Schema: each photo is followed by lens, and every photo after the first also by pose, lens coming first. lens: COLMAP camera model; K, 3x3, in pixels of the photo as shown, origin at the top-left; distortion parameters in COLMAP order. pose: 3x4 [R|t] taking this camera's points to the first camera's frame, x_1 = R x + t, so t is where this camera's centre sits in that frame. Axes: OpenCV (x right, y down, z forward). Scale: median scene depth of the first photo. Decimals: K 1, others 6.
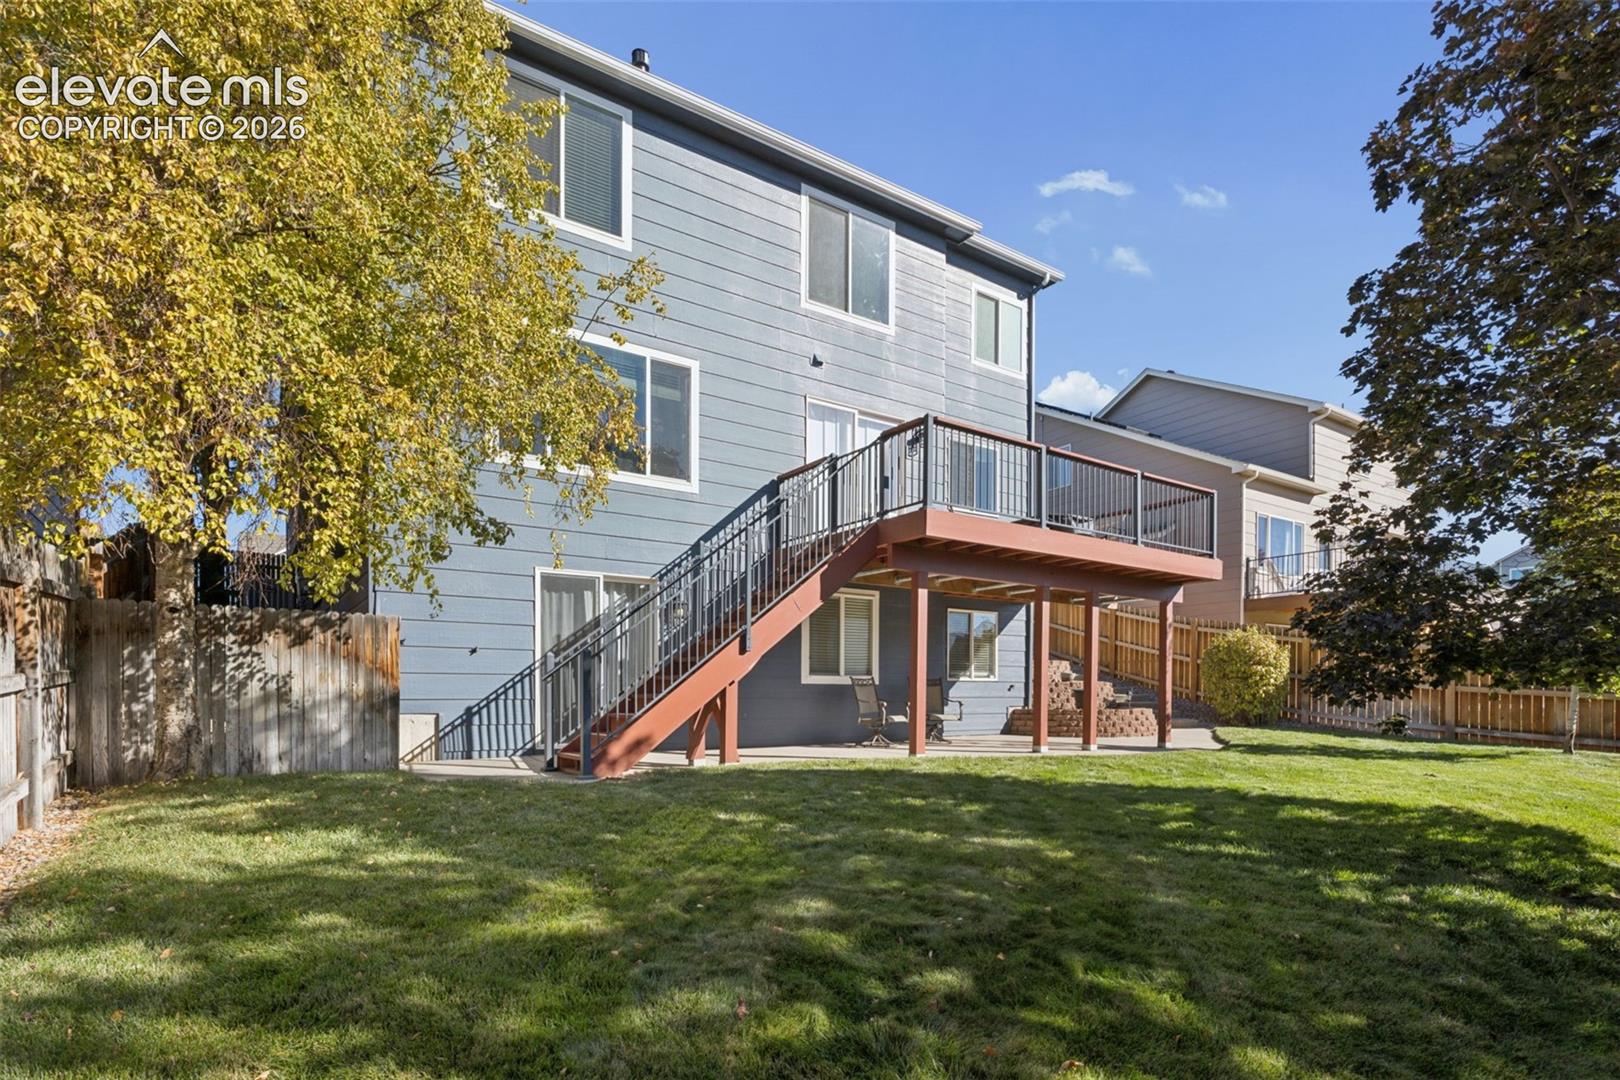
lens RADIAL K [[770.1, 0, 817.3], [0, 770.1, 530.8], [0, 0, 1]] dist [0.002316, 0.000687]
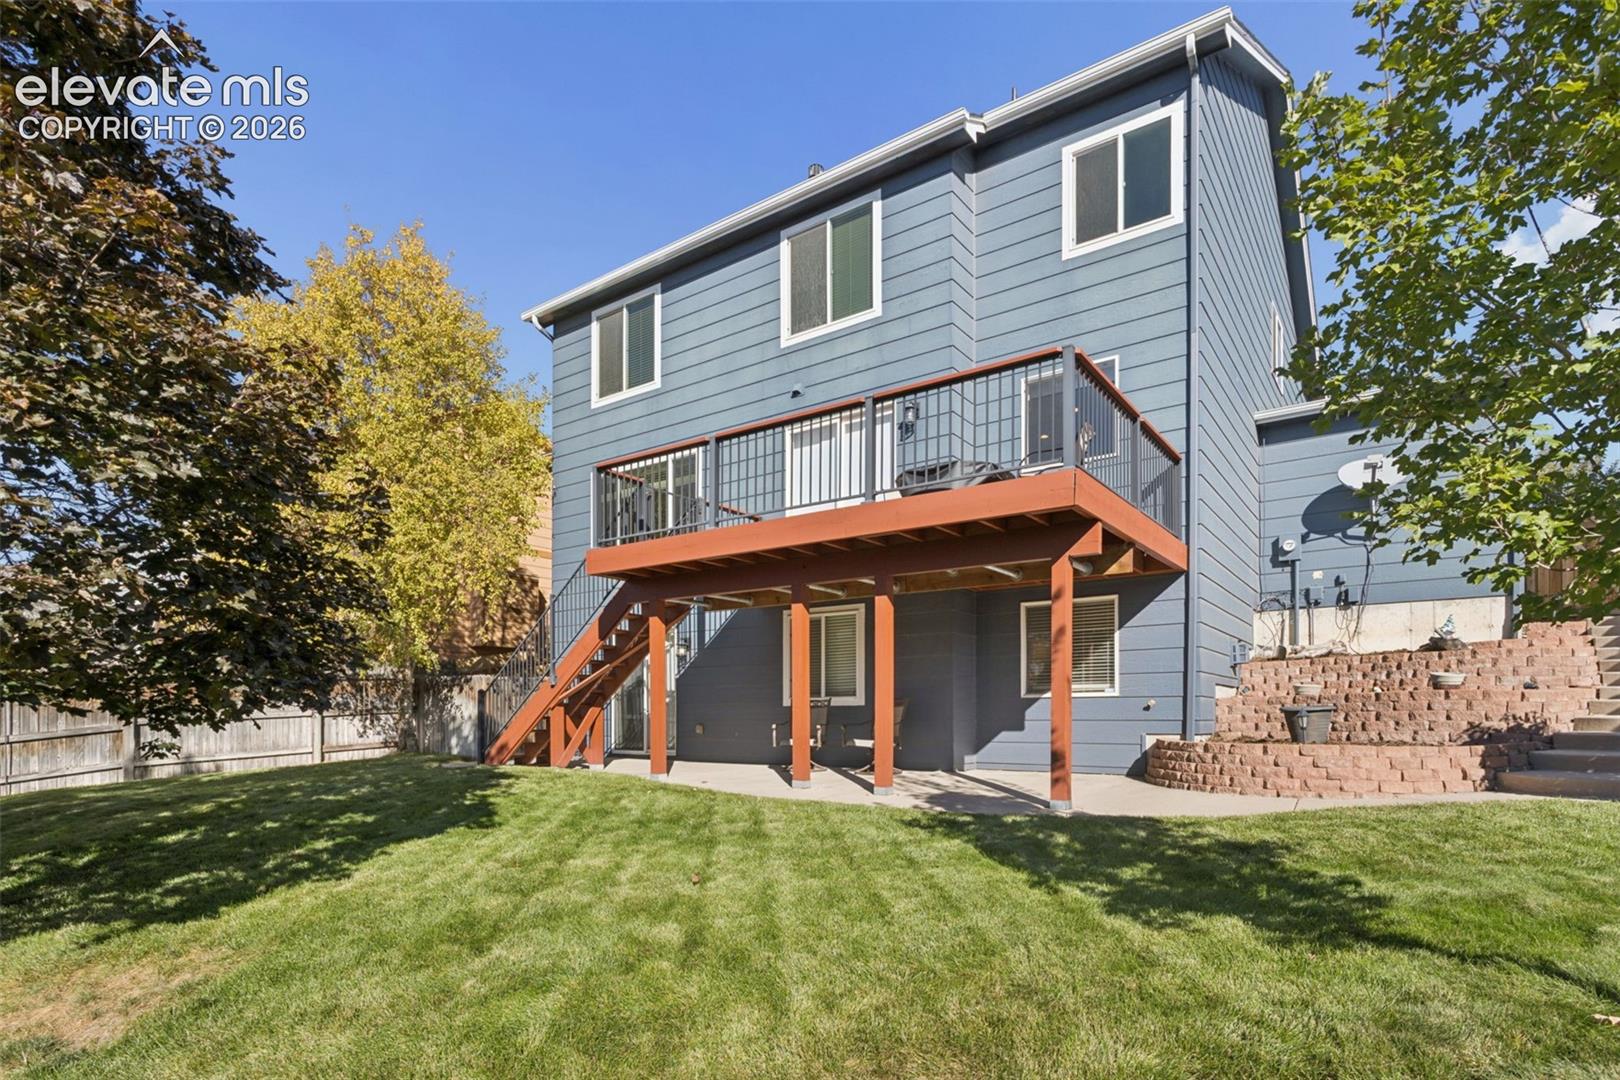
lens RADIAL K [[770.1, 0, 817.3], [0, 770.1, 530.8], [0, 0, 1]] dist [0.002316, 0.000687]
pose [[0.382030, -0.211993, -0.899506, 0.841421], [0.192995, 0.970174, -0.146681, 0.110588], [0.903773, -0.117563, 0.411550, 0.544606]]
